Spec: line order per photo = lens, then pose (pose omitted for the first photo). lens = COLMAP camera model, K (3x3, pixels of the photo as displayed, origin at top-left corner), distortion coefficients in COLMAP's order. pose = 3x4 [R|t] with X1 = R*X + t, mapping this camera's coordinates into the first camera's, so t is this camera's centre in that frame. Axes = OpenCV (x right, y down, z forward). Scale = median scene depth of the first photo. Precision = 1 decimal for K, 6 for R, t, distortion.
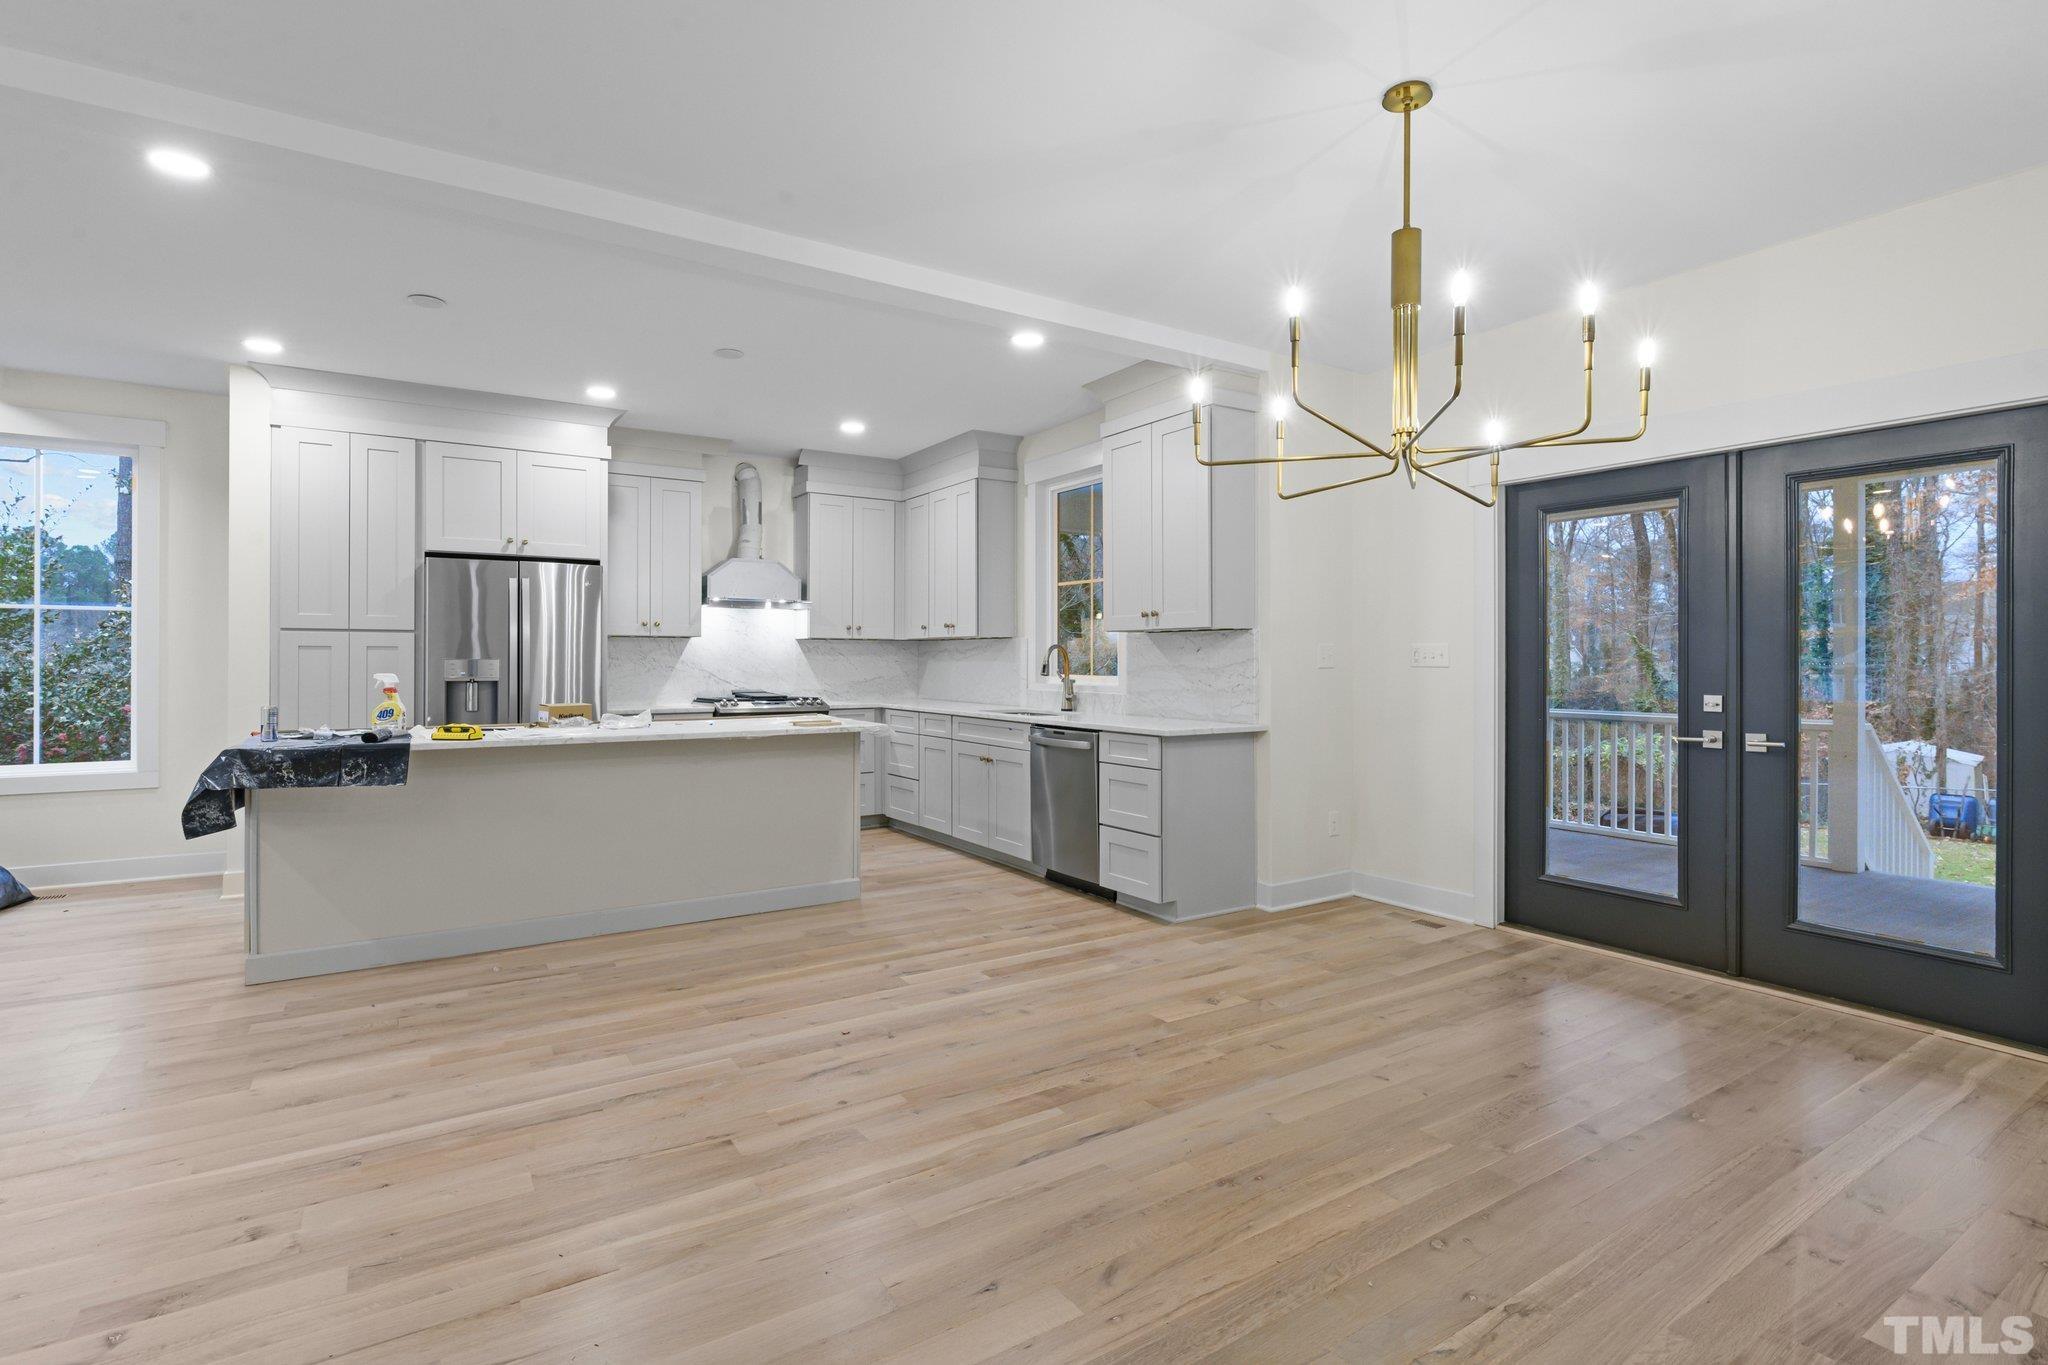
lens RADIAL K [[977.2, 0, 1018.9], [0, 977.2, 660.2], [0, 0, 1]] dist [-0.002642, -0.000321]
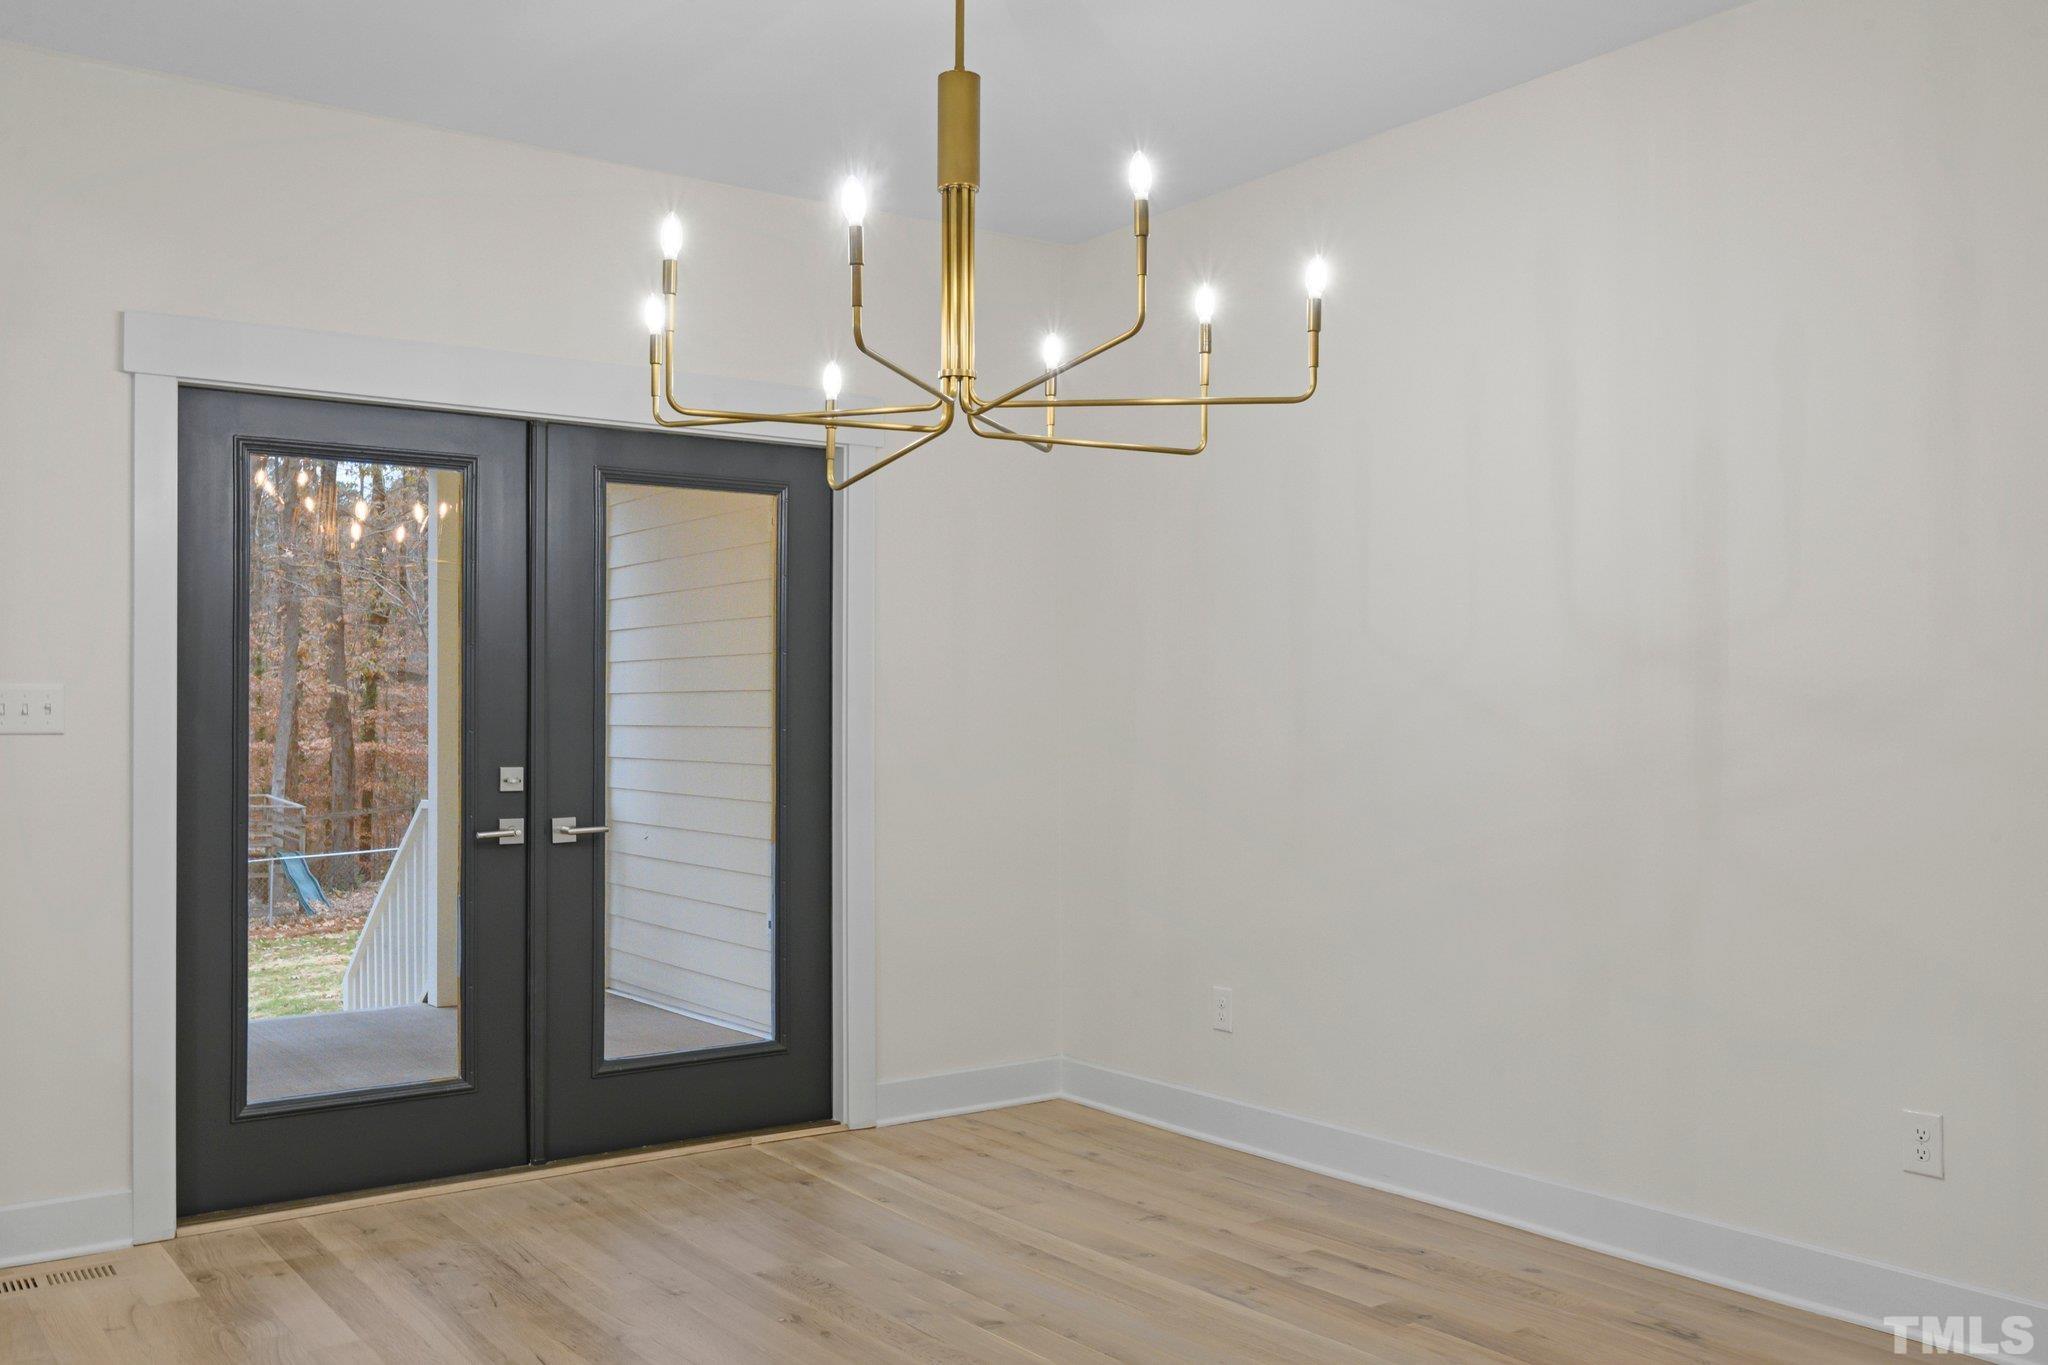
lens RADIAL K [[1814.8, 0, 1025.0], [0, 1814.8, 714.3], [0, 0, 1]] dist [-0.043688, 0.000124]
pose [[-0.061085, -0.009179, 0.998090, -0.614727], [-0.000054, 0.999958, 0.009193, -0.013596], [-0.998133, 0.000508, -0.061083, 0.765178]]
